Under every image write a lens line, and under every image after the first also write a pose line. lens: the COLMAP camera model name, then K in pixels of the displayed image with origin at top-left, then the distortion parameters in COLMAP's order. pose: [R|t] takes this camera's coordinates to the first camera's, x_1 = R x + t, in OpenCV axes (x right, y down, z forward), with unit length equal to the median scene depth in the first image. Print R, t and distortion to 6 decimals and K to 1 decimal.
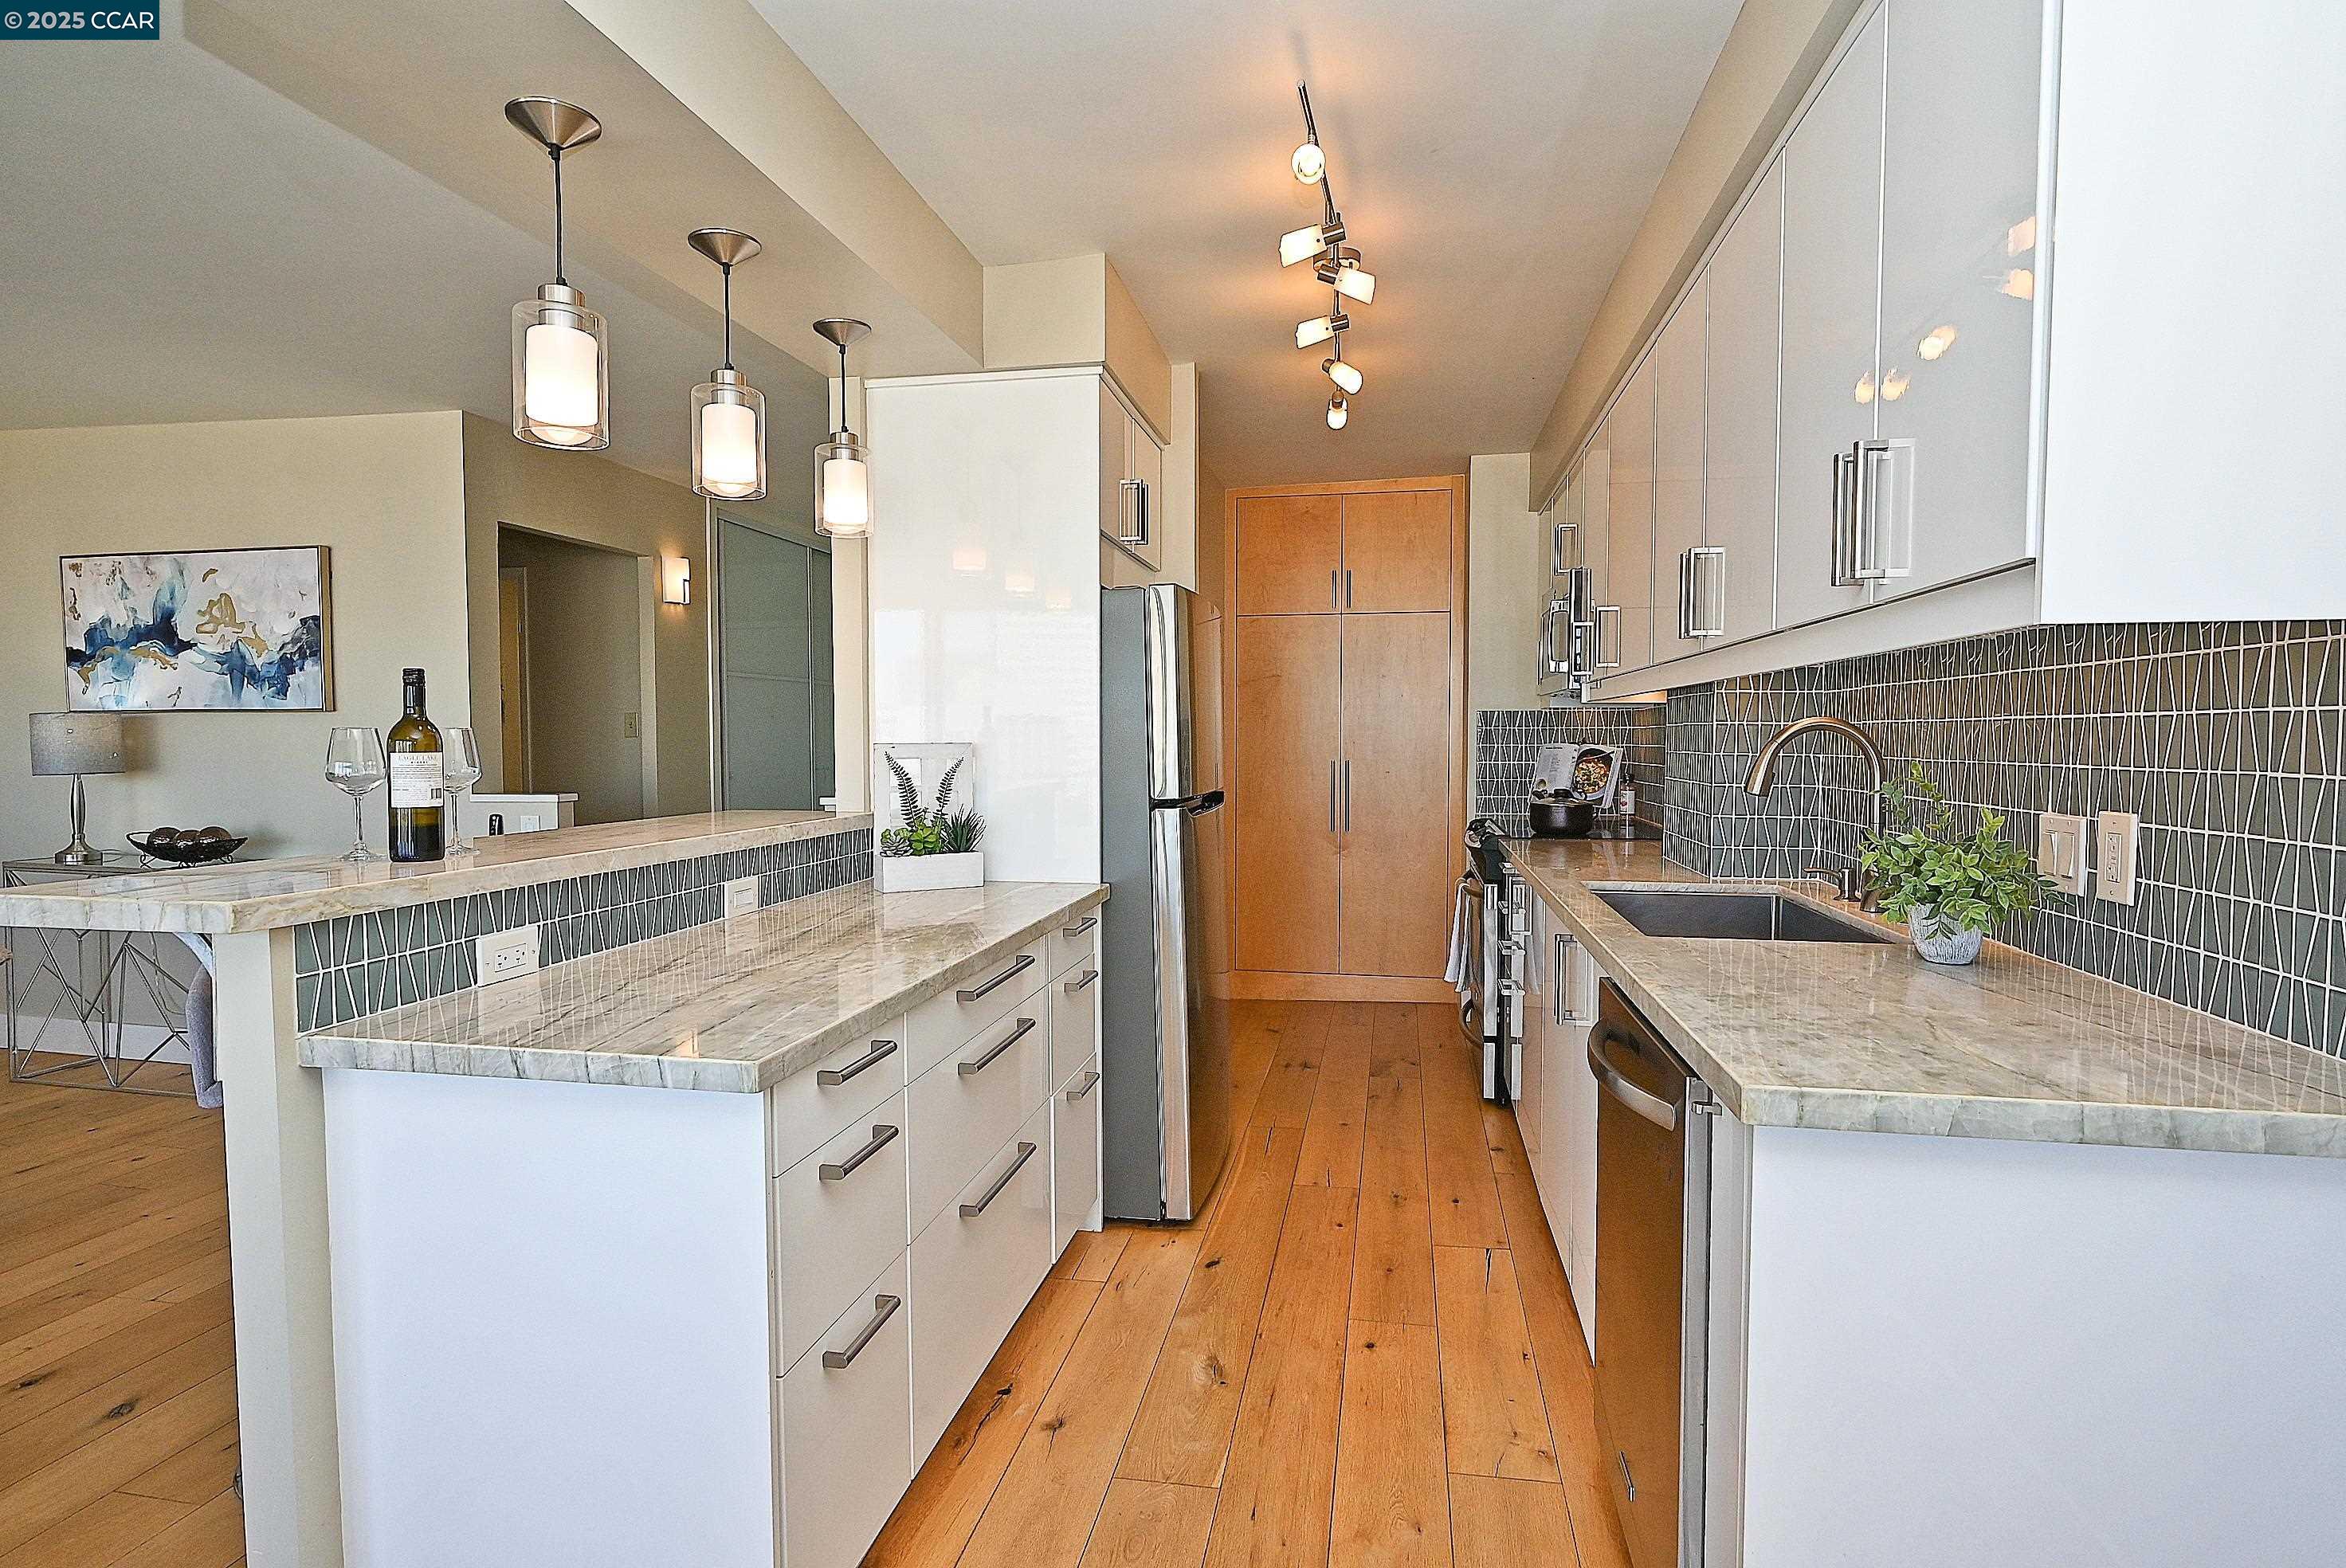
lens RADIAL K [[1170.3, 0, 1167.1], [0, 1170.3, 786.5], [0, 0, 1]] dist [-0.004490, 0.001383]
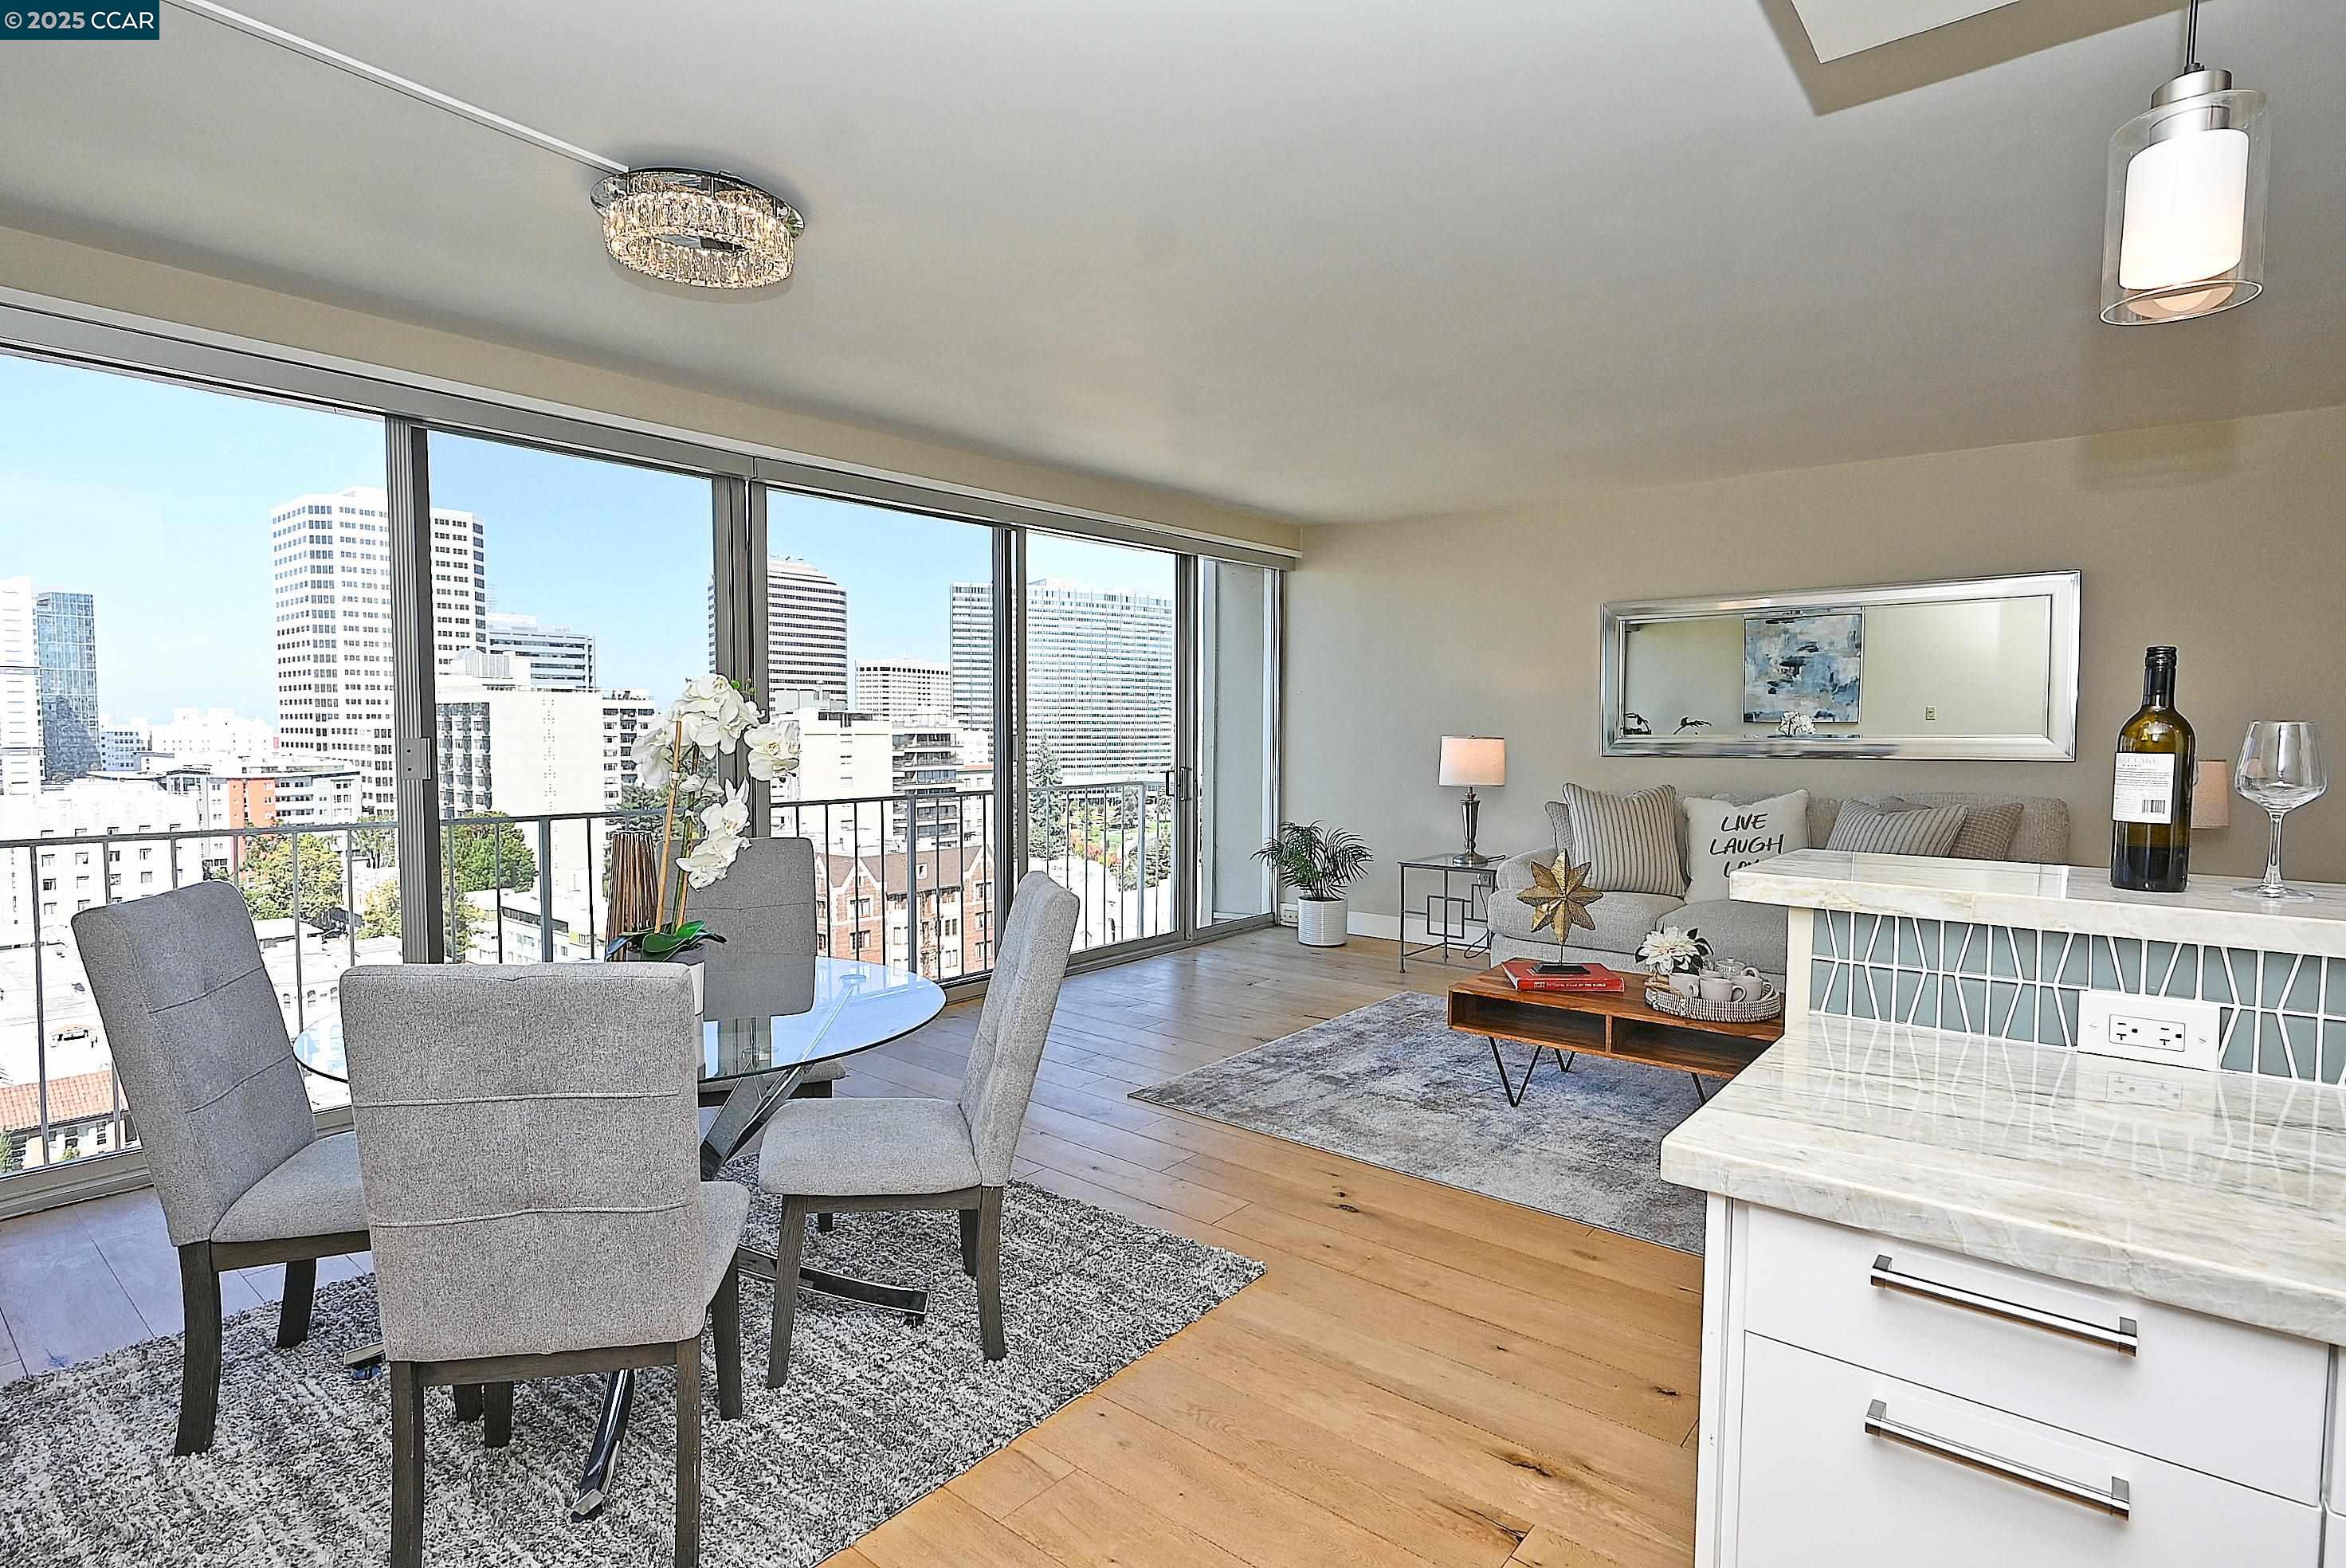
lens RADIAL K [[1170.3, 0, 1183.2], [0, 1170.3, 789.0], [0, 0, 1]] dist [-0.004490, 0.001383]
pose [[-0.466450, 0.047532, -0.883269, 0.158467], [-0.044886, 0.995997, 0.077302, -0.016290], [0.883408, 0.075704, -0.462449, 0.335627]]
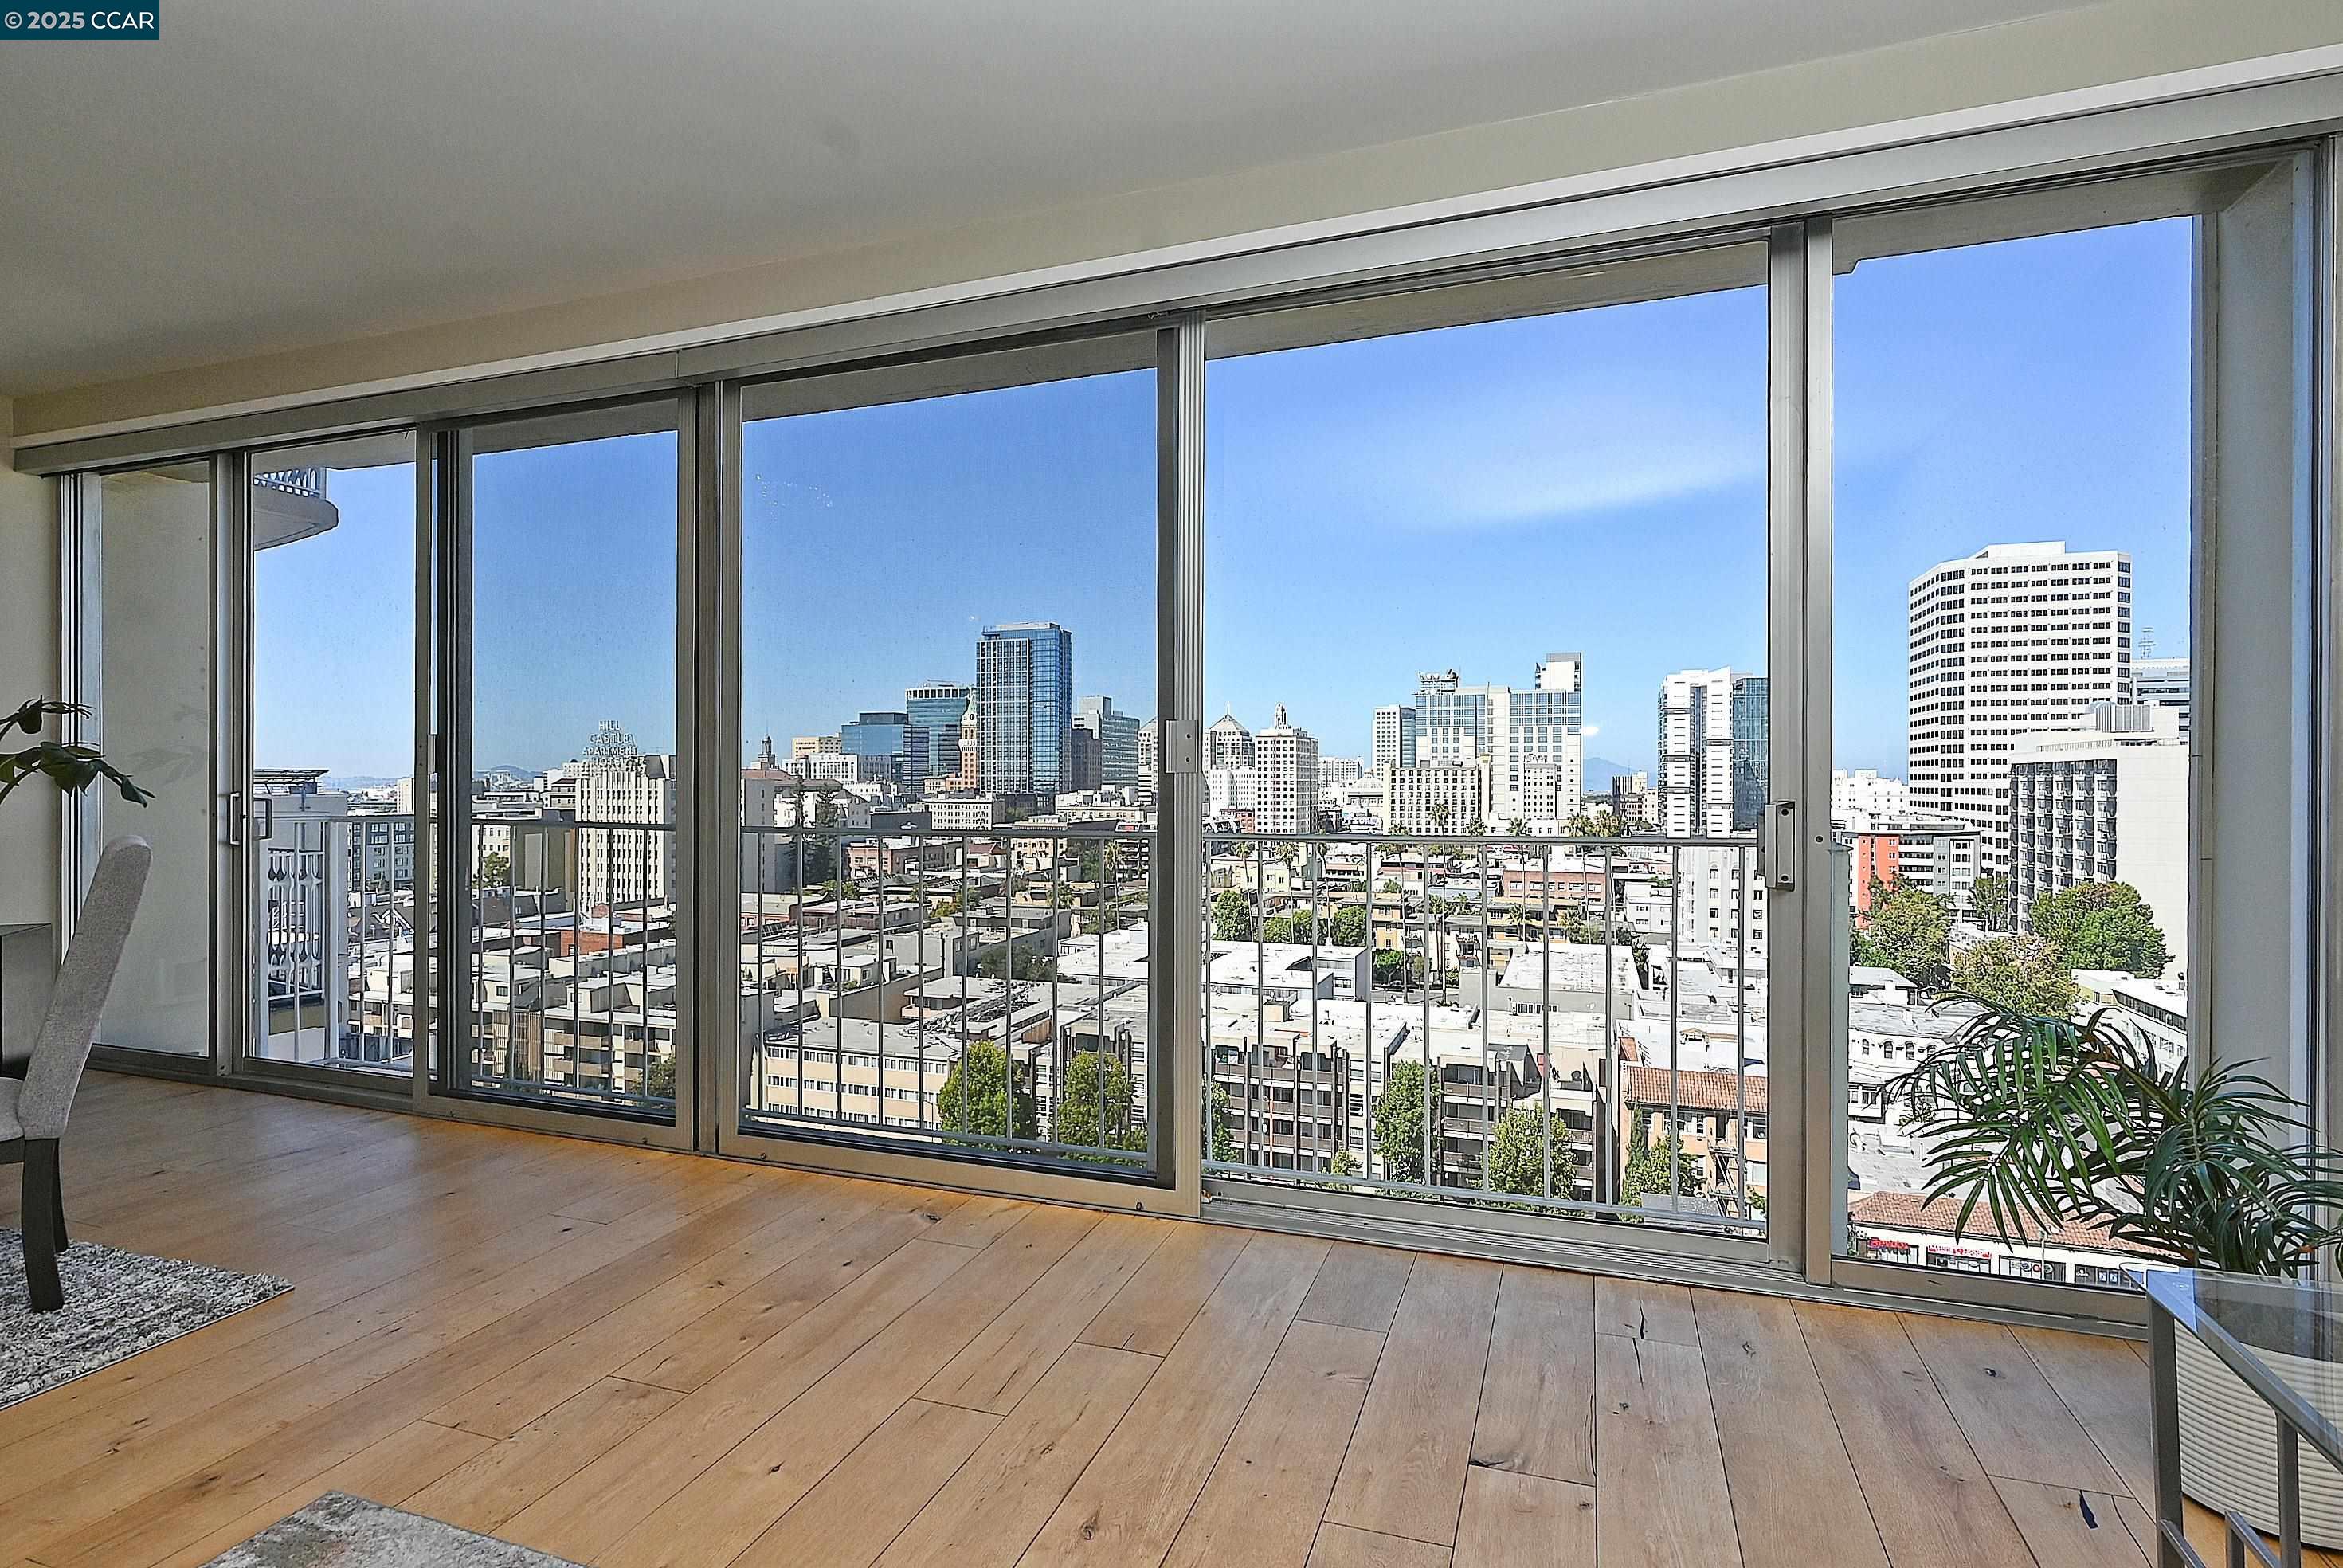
lens RADIAL K [[1169.0, 0, 1155.0], [0, 1169.0, 781.7], [0, 0, 1]] dist [-0.004490, 0.001383]
pose [[-0.987417, -0.001776, 0.158125, -0.986839], [0.005715, 0.998883, 0.046912, 0.035447], [-0.158032, 0.047225, -0.986304, 0.222124]]
